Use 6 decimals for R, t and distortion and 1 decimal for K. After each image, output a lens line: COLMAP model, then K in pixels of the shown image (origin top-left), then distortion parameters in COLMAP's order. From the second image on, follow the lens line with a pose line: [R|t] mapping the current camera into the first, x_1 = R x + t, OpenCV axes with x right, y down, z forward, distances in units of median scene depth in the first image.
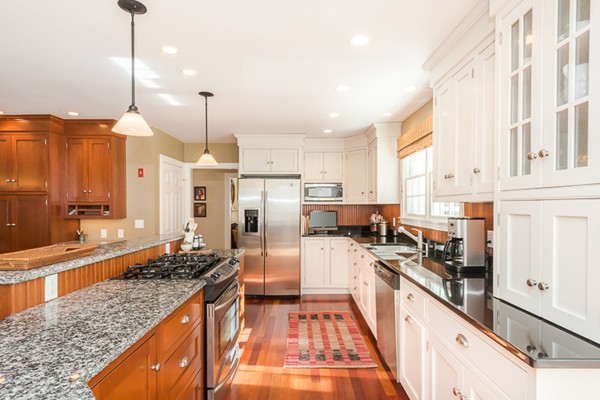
lens RADIAL K [[323.2, 0, 302.4], [0, 323.2, 211.8], [0, 0, 1]] dist [0.008611, 0.000340]
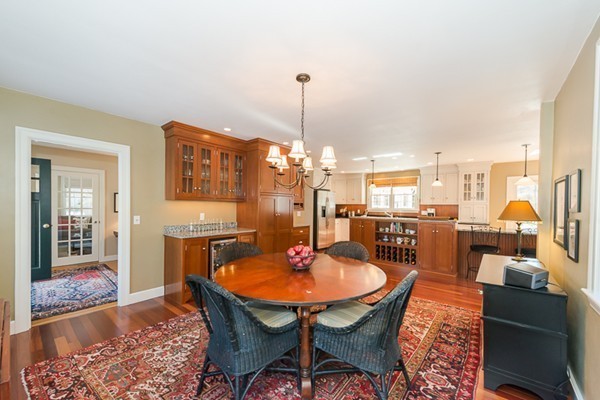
lens RADIAL K [[240.1, 0, 294.7], [0, 240.1, 210.3], [0, 0, 1]] dist [0.011351, -0.000374]
pose [[0.647029, -0.006811, 0.762435, -1.571346], [0.003725, 0.999976, 0.005772, 0.010002], [-0.762456, -0.000894, 0.647039, 0.176074]]
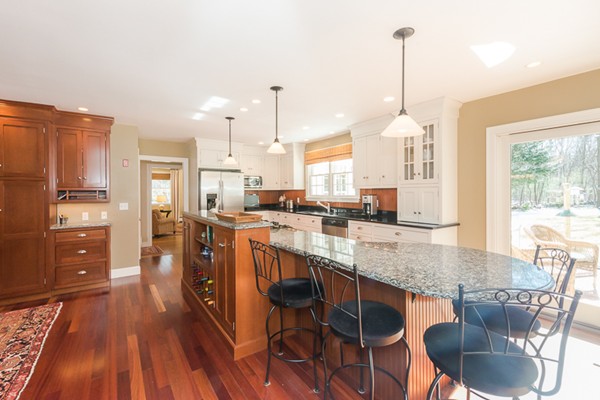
lens RADIAL K [[265.8, 0, 297.8], [0, 265.8, 194.6], [0, 0, 1]] dist [0.021640, 0.000154]
pose [[0.824030, -0.009016, 0.566475, -0.553643], [0.014966, 0.999871, -0.005858, 0.010163], [-0.566349, 0.013305, 0.824058, -0.171101]]
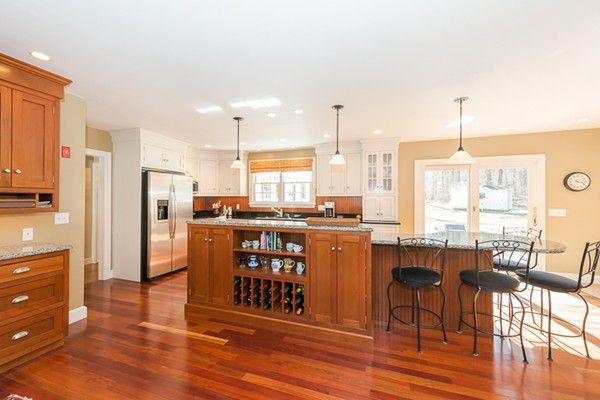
lens RADIAL K [[240.1, 0, 296.6], [0, 240.1, 199.1], [0, 0, 1]] dist [0.011351, -0.000374]
pose [[0.323425, 0.002242, 0.946251, -0.898077], [0.014767, 0.999863, -0.007416, 0.004085], [-0.946139, 0.016372, 0.323348, 0.300298]]
